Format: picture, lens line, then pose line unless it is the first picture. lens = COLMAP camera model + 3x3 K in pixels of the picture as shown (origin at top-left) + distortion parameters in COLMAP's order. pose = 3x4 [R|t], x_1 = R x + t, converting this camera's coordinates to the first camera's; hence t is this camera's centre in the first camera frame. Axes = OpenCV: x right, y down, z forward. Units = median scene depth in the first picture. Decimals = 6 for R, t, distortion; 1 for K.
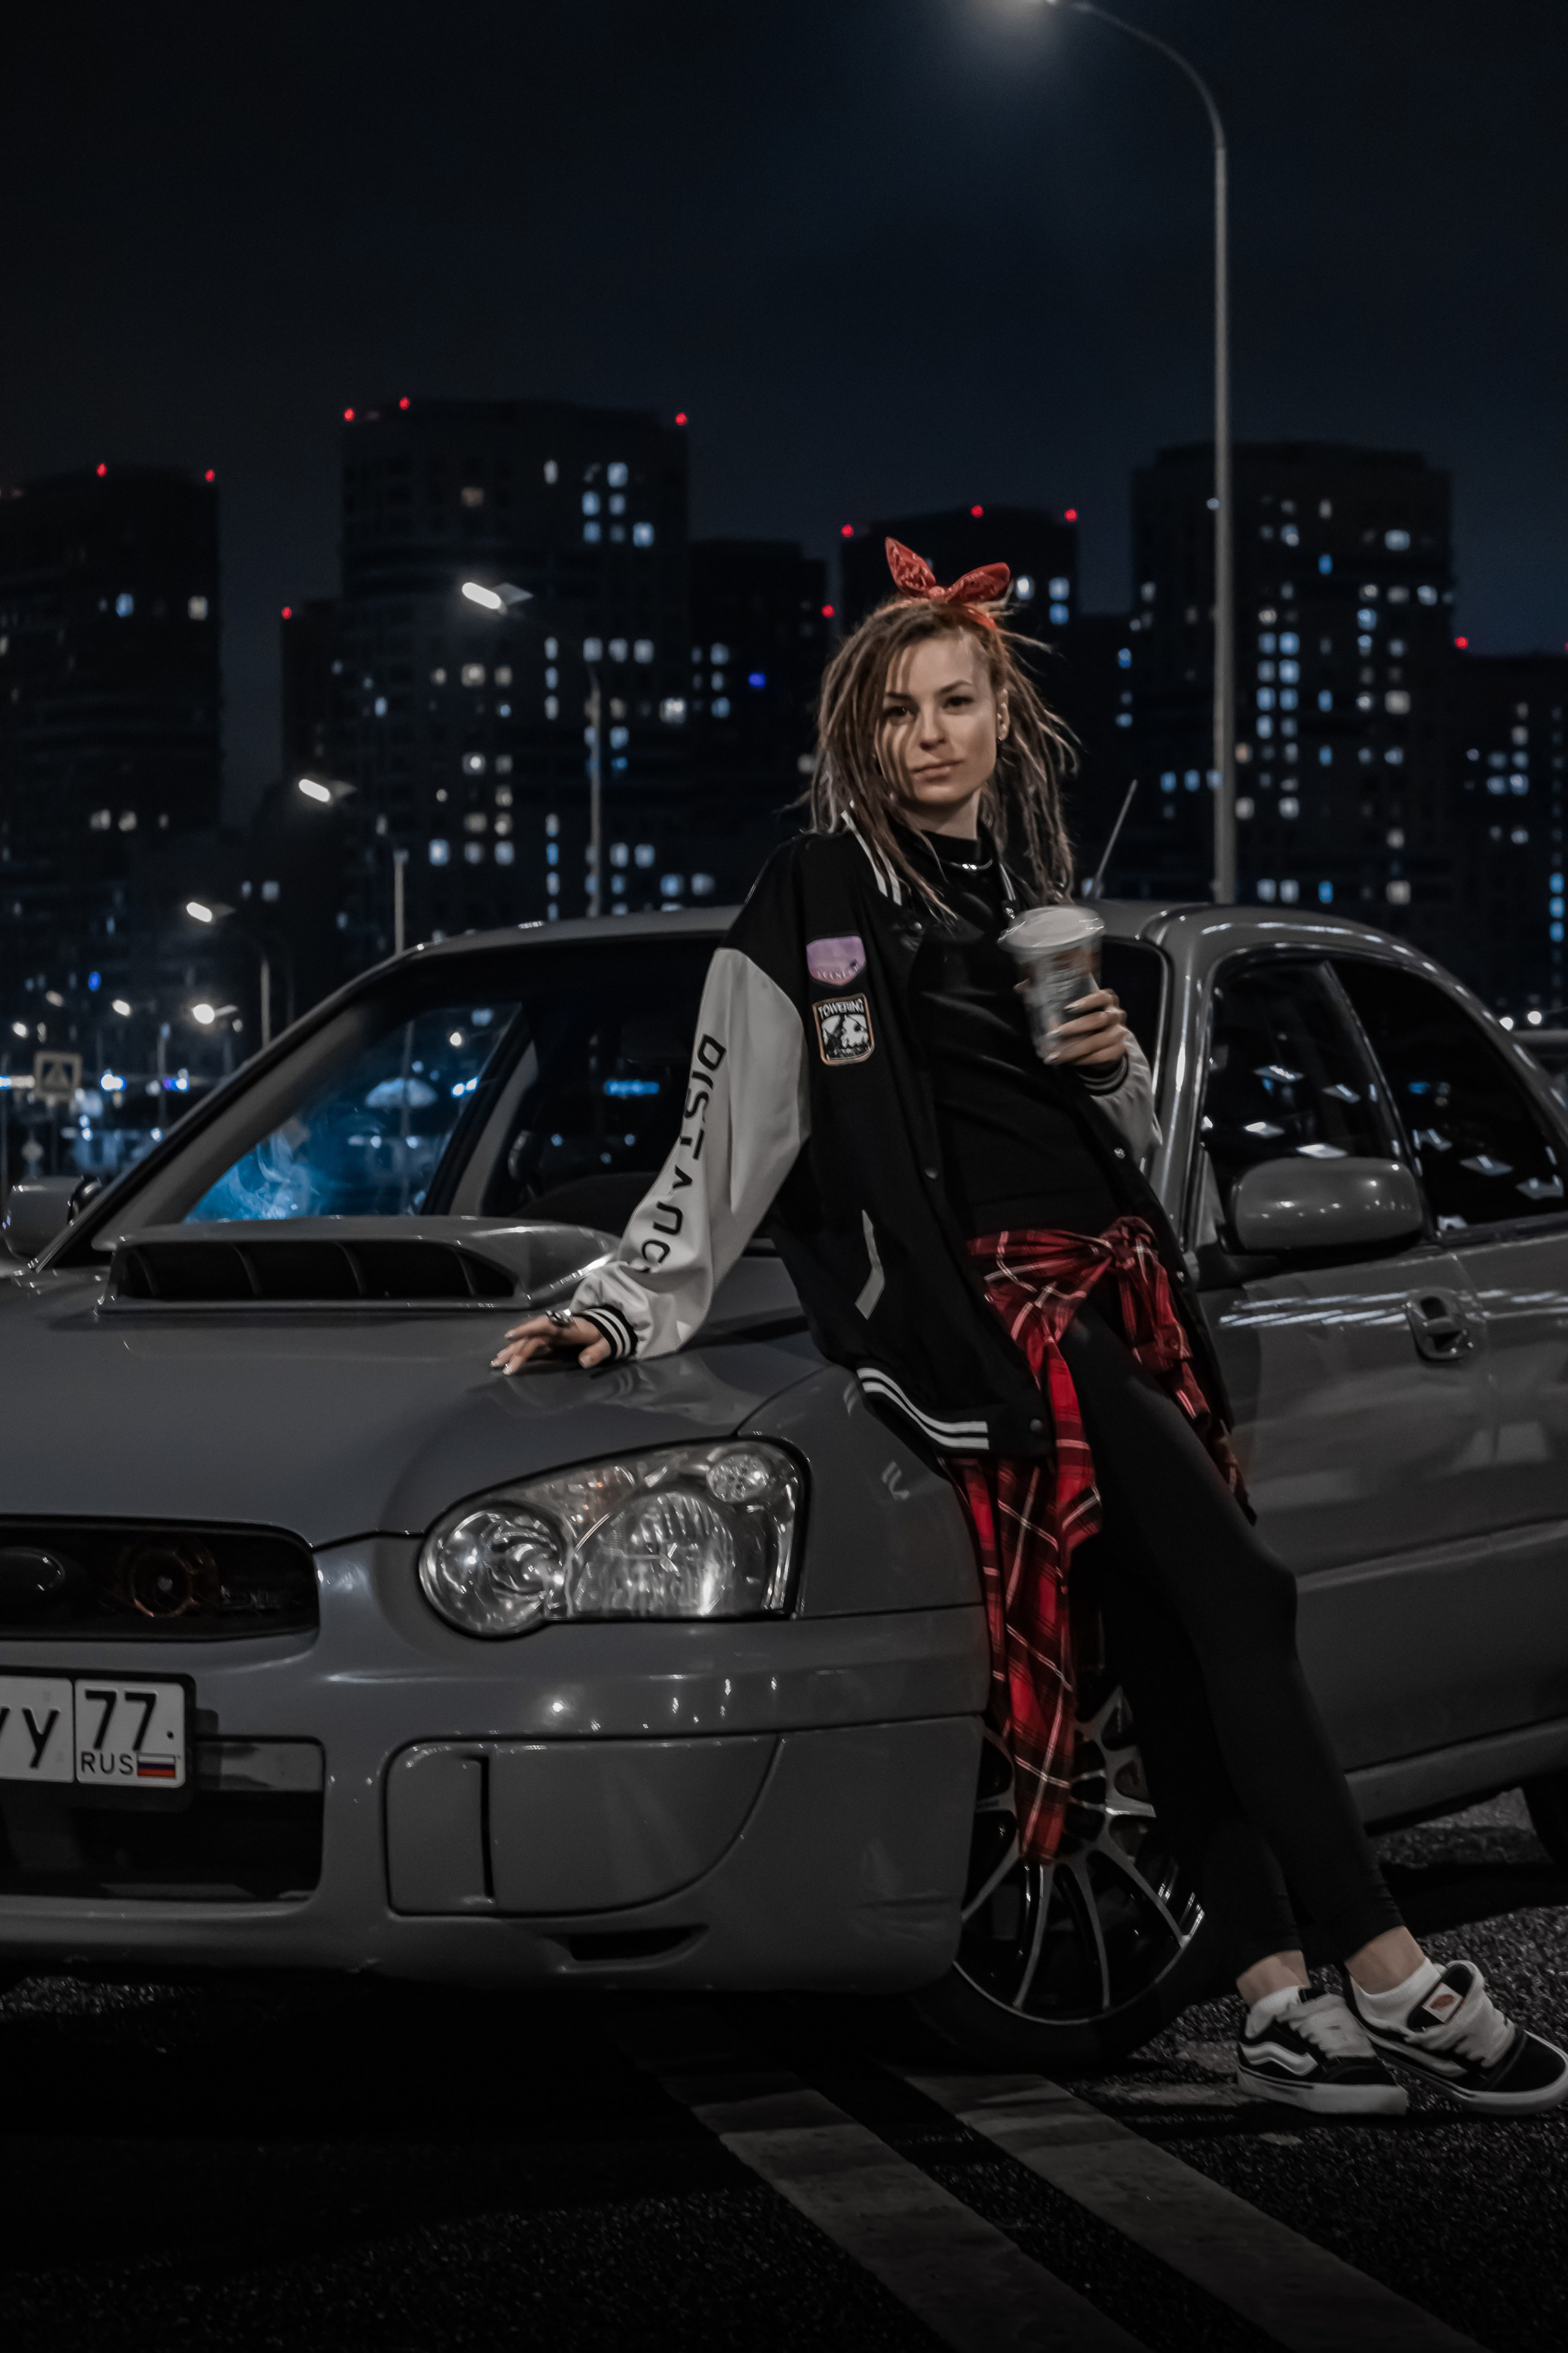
lens RADIAL K [[7273.6, 0, 791.5], [0, 7273.6, 1173.0], [0, 0, 1]] dist [0.232972, 0.000000]
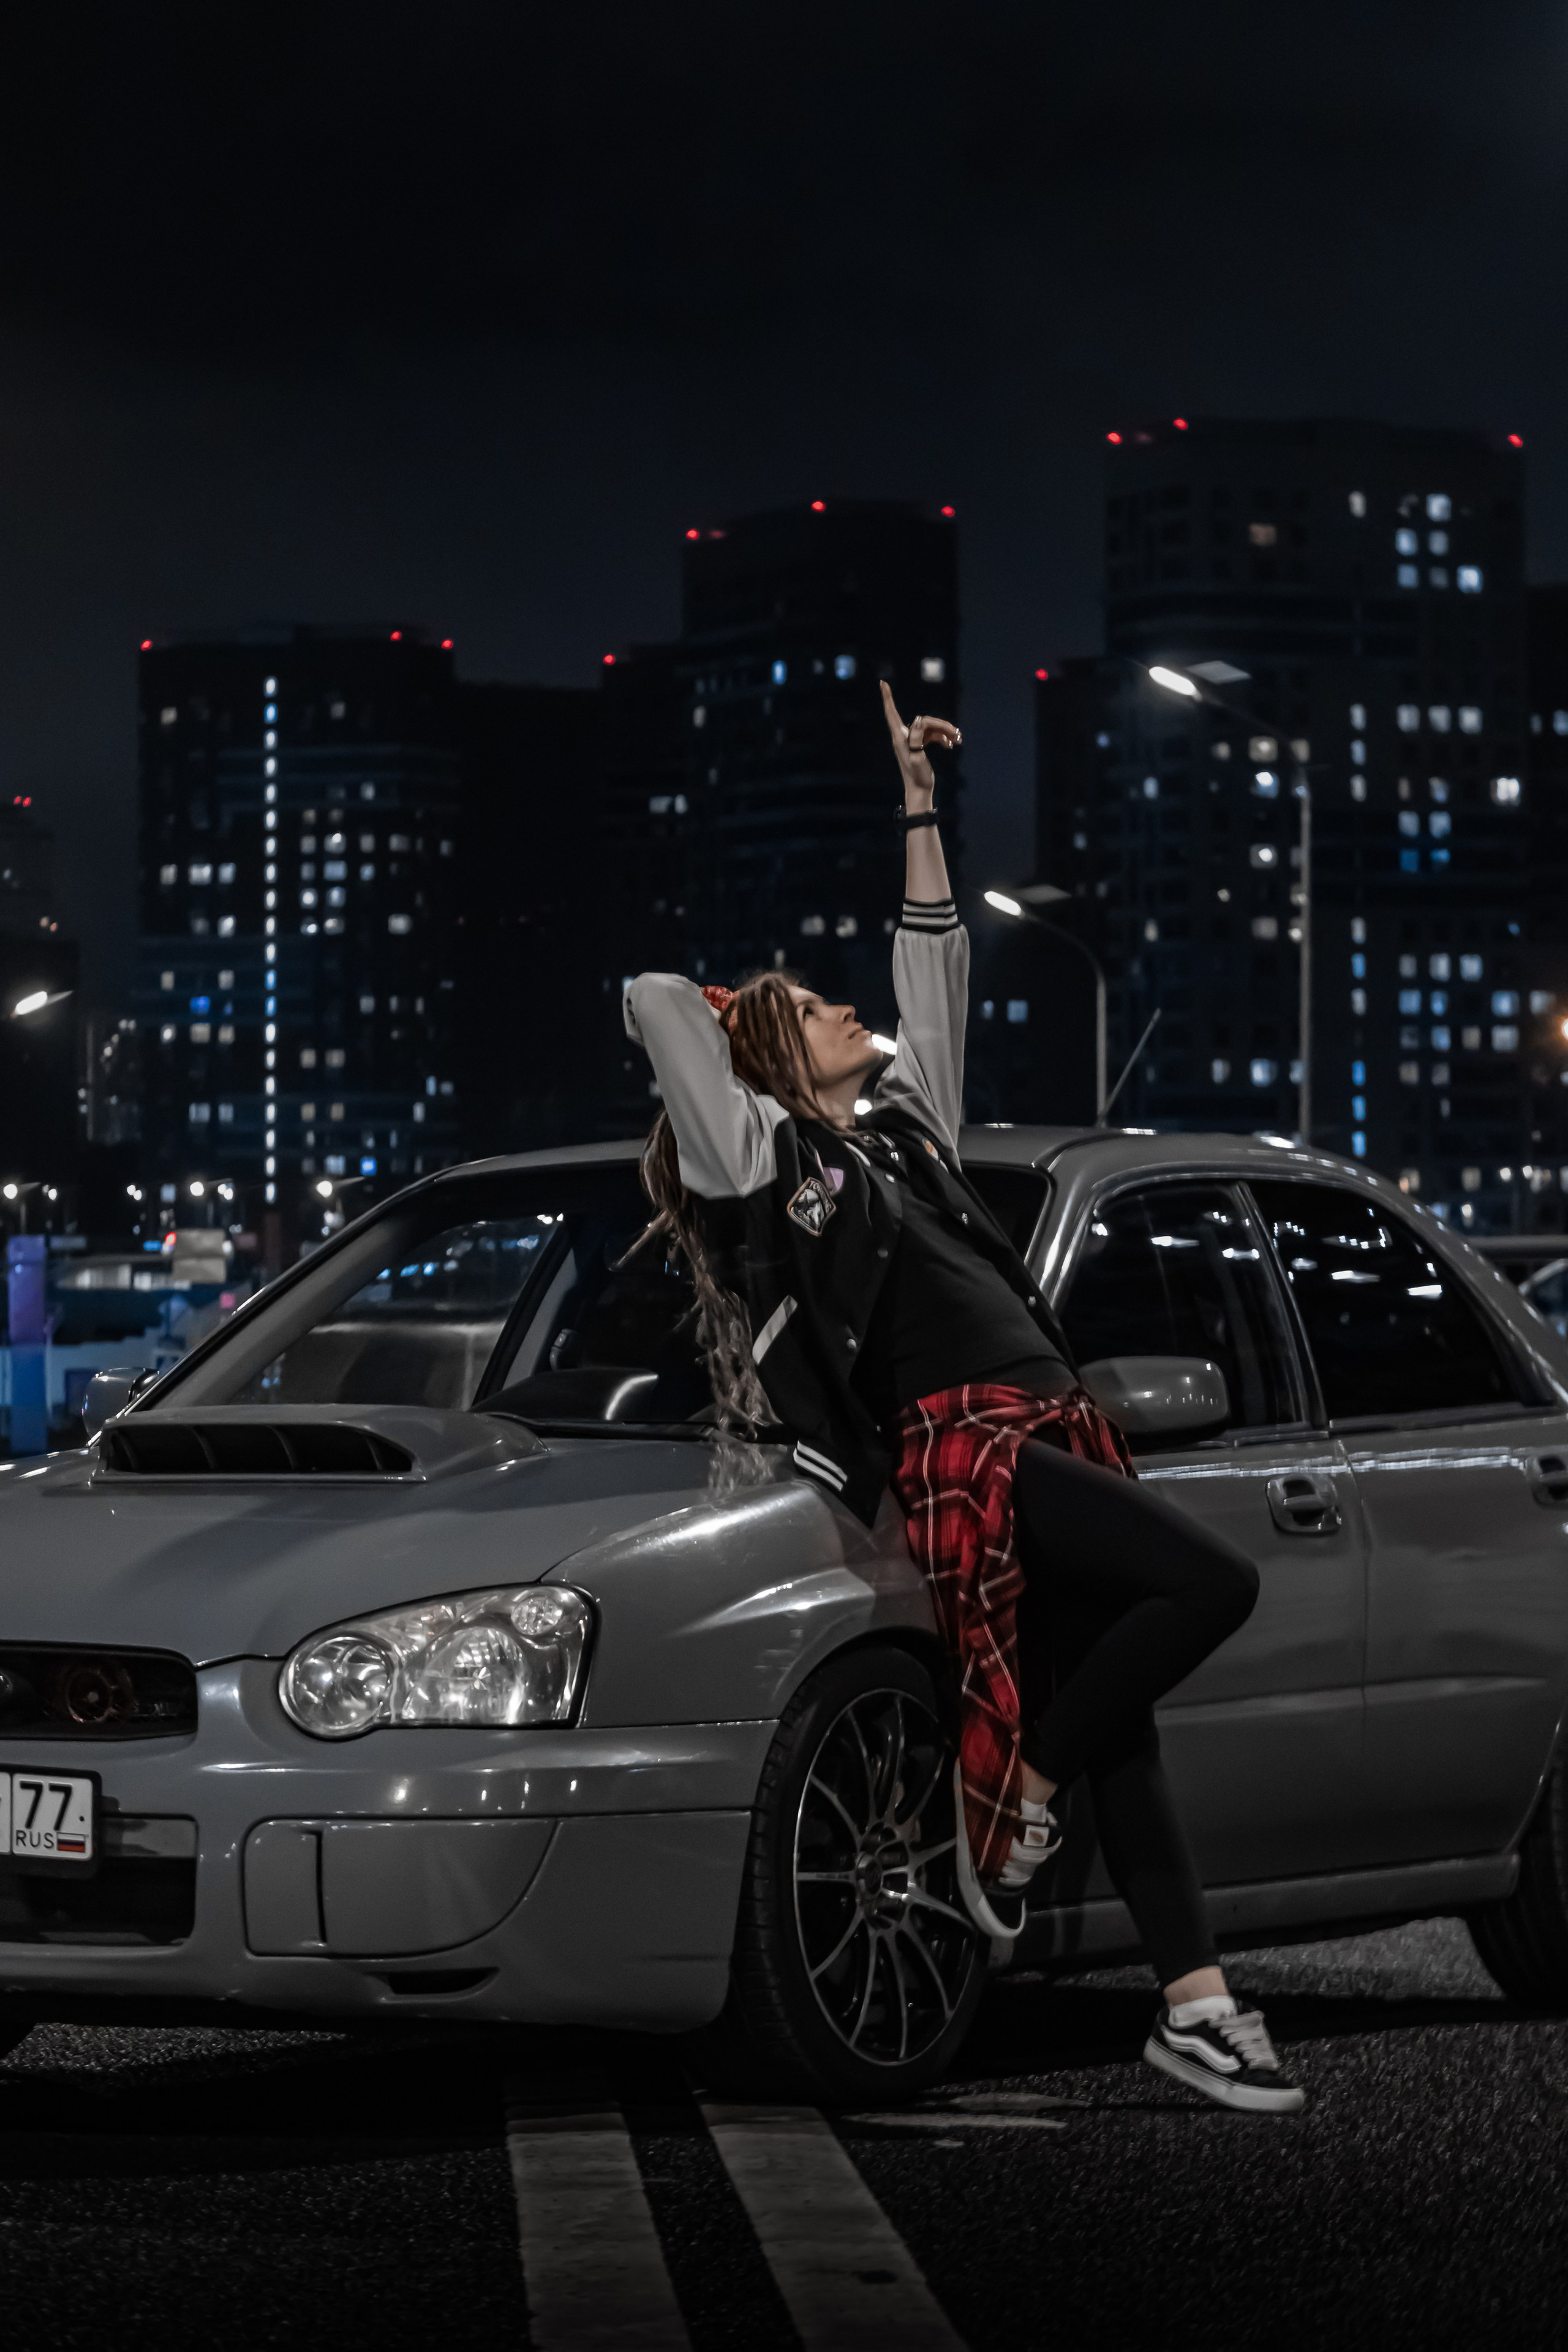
lens RADIAL K [[8963.5, 0, 784.4], [0, 8963.5, 1180.5], [0, 0, 1]] dist [-0.230671, 0.000000]
pose [[0.994911, 0.002152, -0.100730, 0.188368], [-0.004082, 0.999812, -0.018957, -0.003659], [0.100670, 0.019272, 0.994733, -0.522016]]
